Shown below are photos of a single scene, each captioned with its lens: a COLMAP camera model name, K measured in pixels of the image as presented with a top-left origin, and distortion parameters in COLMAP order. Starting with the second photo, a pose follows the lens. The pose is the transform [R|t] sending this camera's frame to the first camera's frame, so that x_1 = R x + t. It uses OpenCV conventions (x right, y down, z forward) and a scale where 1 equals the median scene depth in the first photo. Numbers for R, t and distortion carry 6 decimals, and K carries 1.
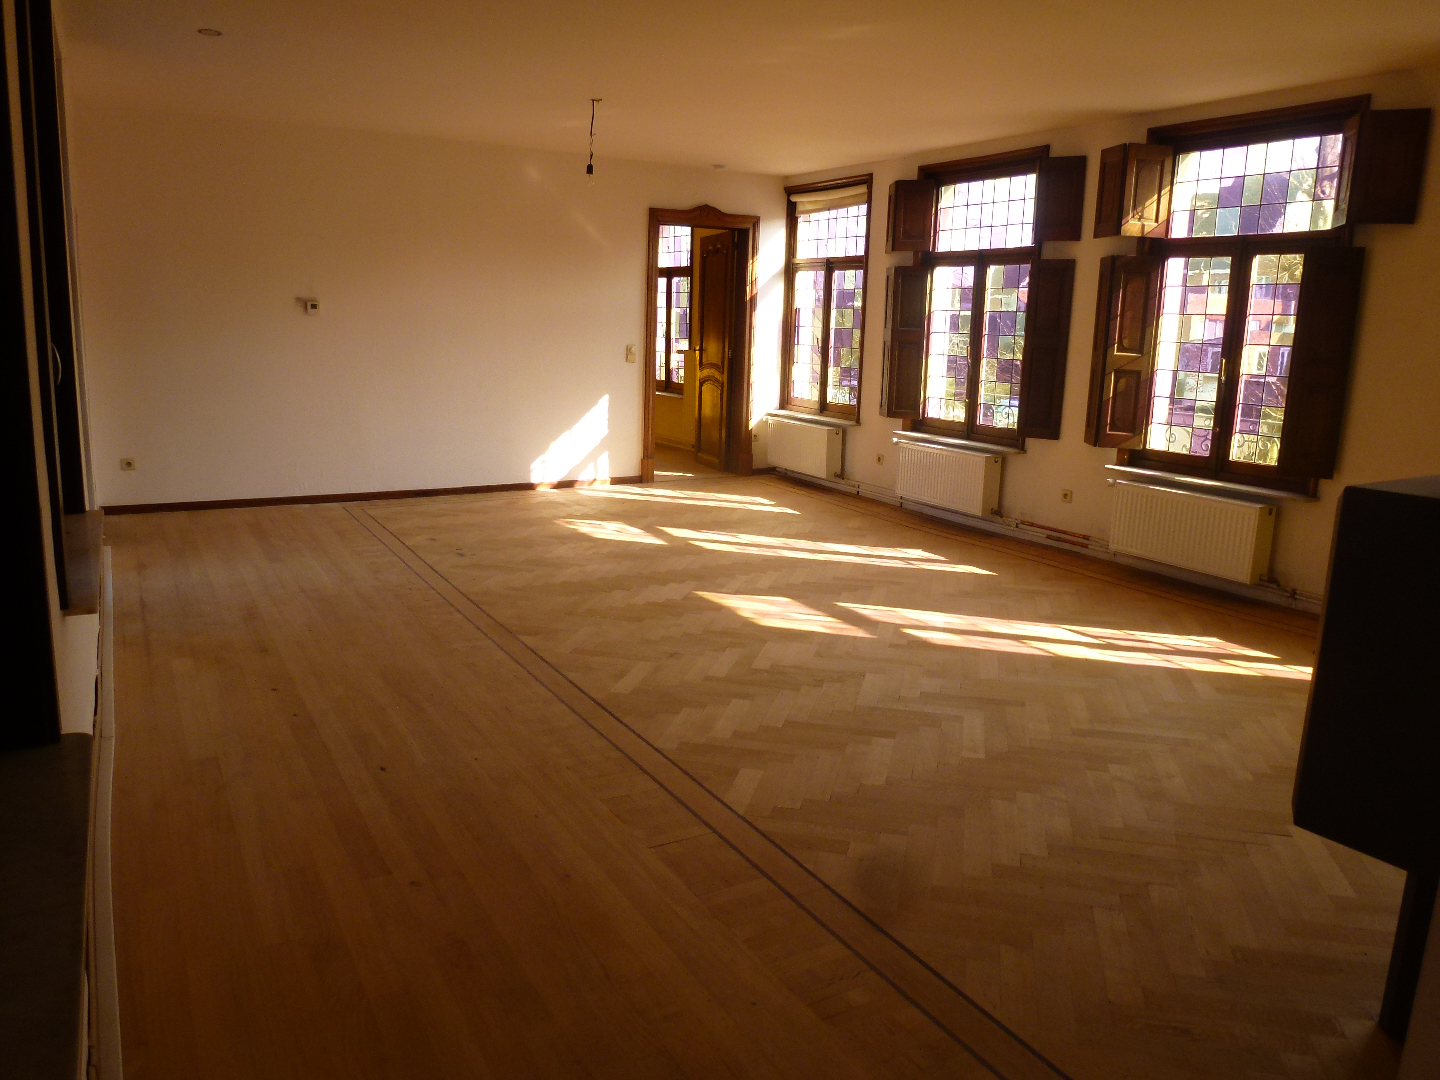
lens RADIAL K [[1156.2, 0, 720.0], [0, 1156.2, 540.0], [0, 0, 1]] dist [-0.008412, -0.008163]
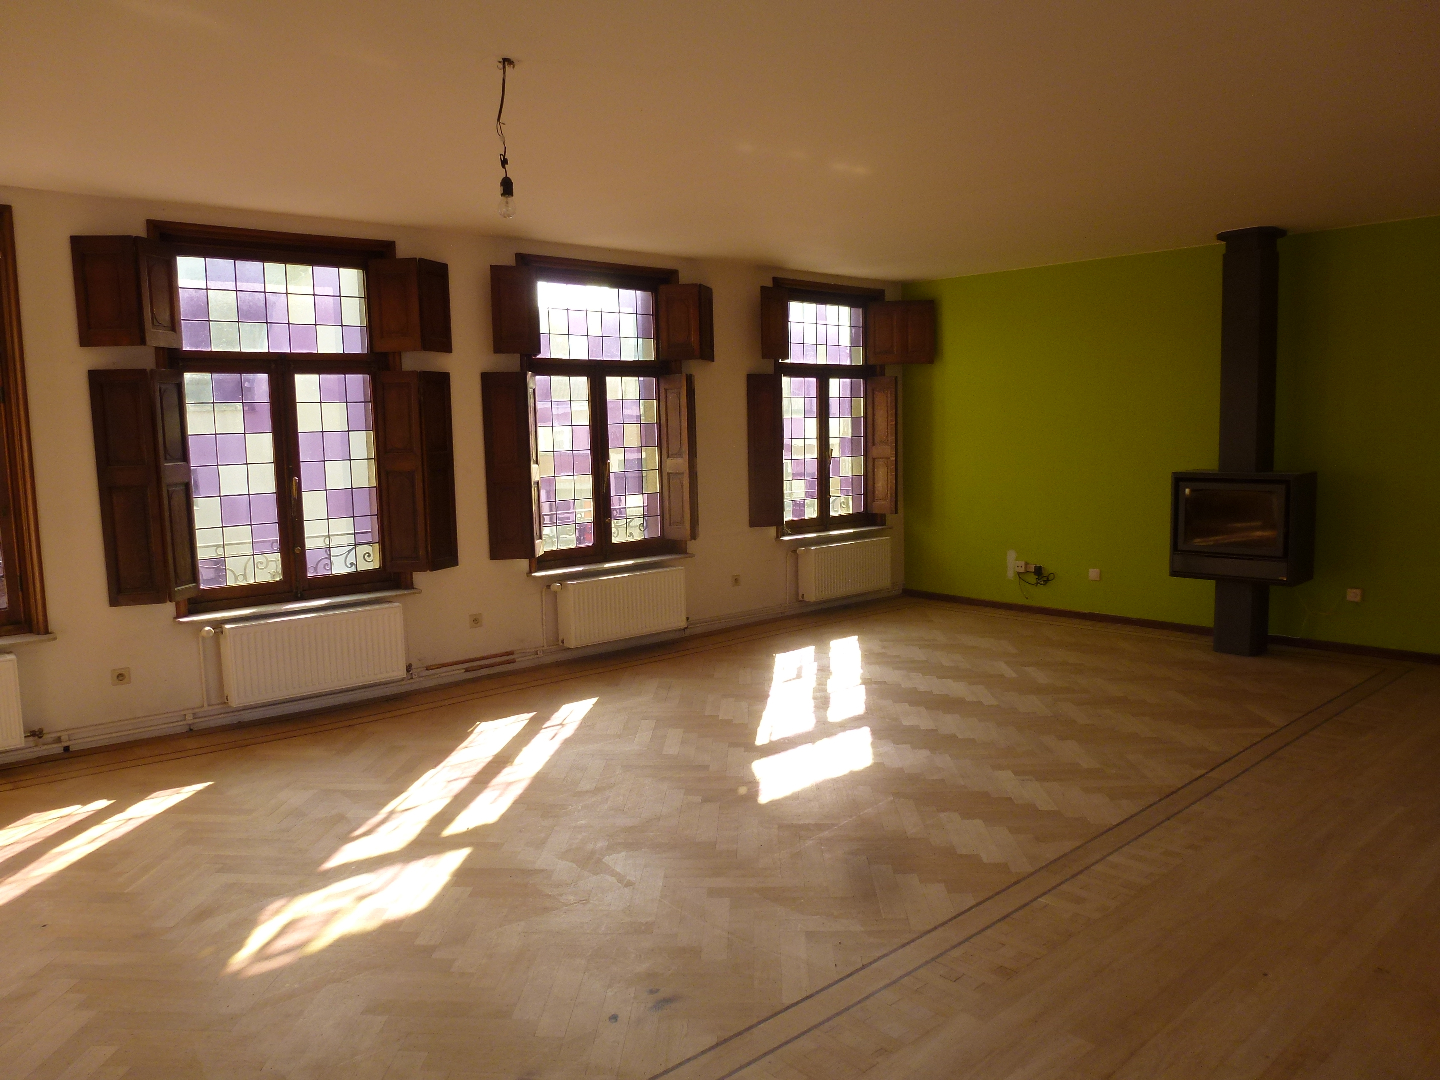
lens RADIAL K [[984.3, 0, 720.0], [0, 984.3, 540.0], [0, 0, 1]] dist [-0.005986, -0.002883]
pose [[-0.193033, -0.123208, 0.973426, -0.520912], [0.215491, 0.962540, 0.164563, -0.194194], [-0.957237, 0.241531, -0.159252, 0.939881]]
